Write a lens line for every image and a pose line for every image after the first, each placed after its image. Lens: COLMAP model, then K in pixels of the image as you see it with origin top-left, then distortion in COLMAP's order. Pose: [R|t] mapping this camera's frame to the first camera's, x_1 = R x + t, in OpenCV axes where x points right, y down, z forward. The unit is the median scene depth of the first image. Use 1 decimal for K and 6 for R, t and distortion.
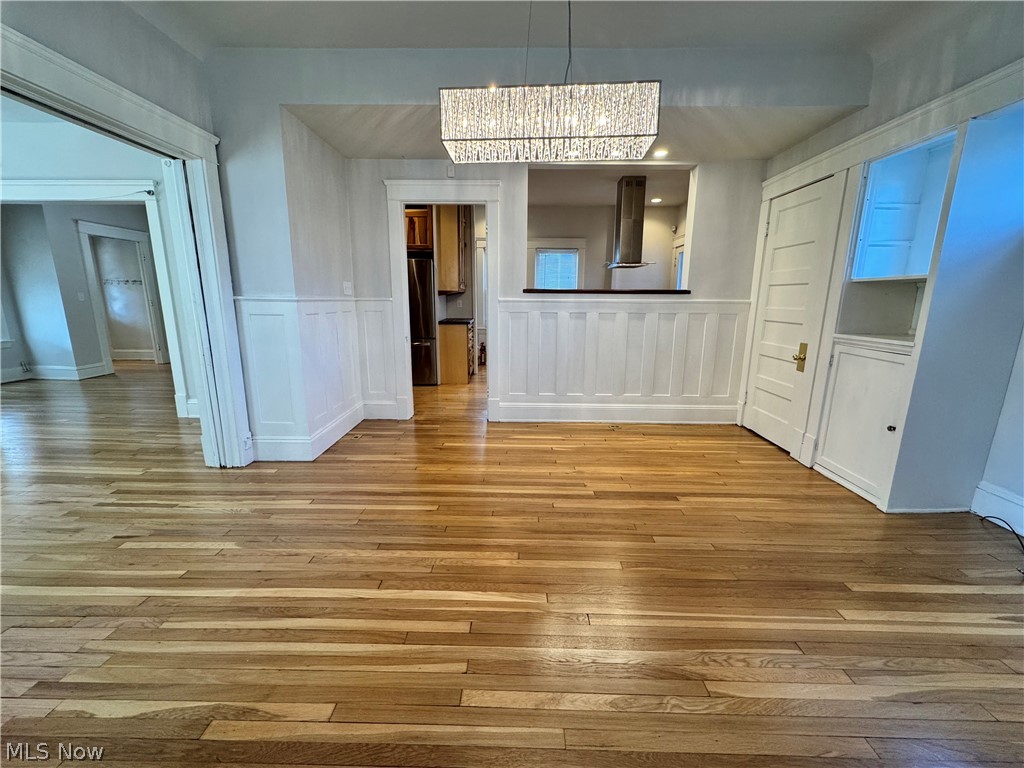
lens RADIAL K [[408.6, 0, 512.3], [0, 408.6, 384.5], [0, 0, 1]] dist [-0.002127, -0.000087]
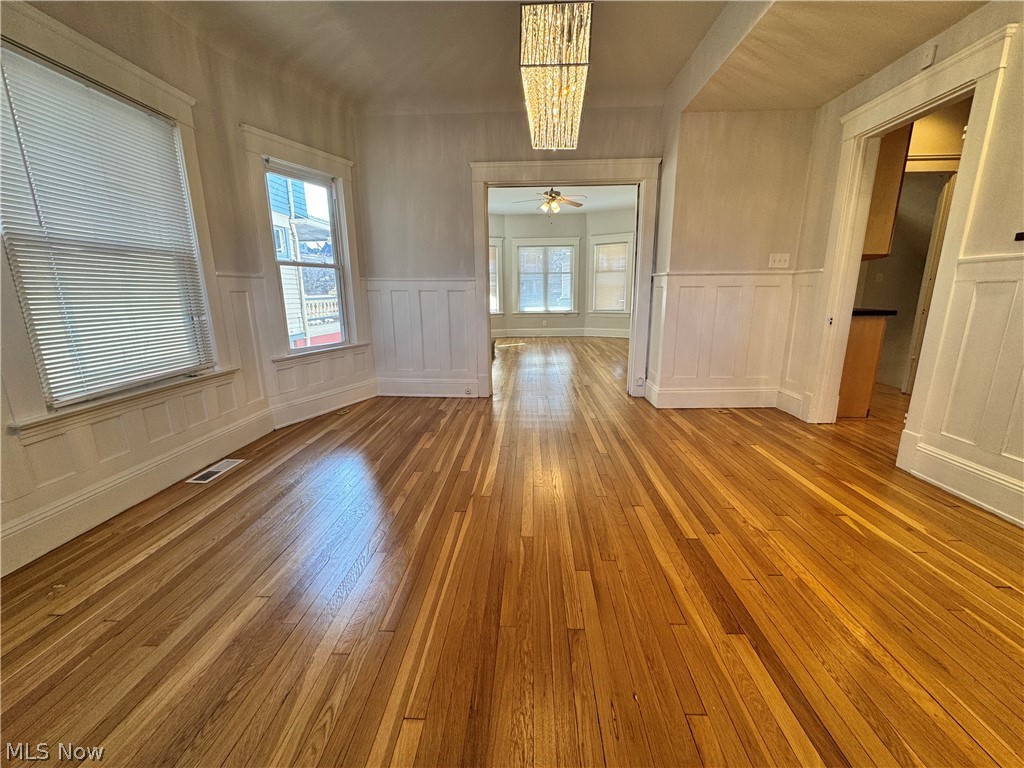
lens RADIAL K [[408.6, 0, 512.6], [0, 408.6, 383.9], [0, 0, 1]] dist [-0.002127, -0.000087]
pose [[-0.027635, 0.211728, -0.976938, 0.831334], [-0.197763, 0.956836, 0.212966, -0.067493], [0.979860, 0.199087, 0.015430, 0.654894]]
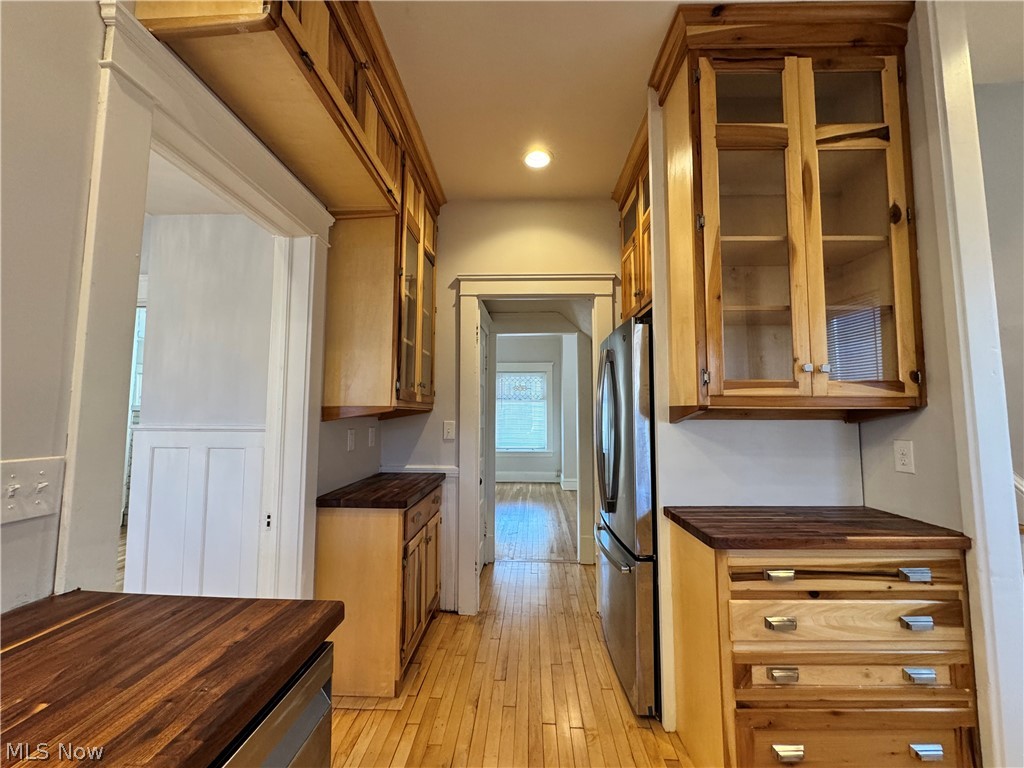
lens RADIAL K [[408.6, 0, 516.7], [0, 408.6, 381.4], [0, 0, 1]] dist [-0.002127, -0.000087]
pose [[-0.007589, -0.088394, -0.996057, 0.255036], [-0.205364, 0.974991, -0.084960, -0.447140], [0.978656, 0.203909, -0.025552, 2.003790]]
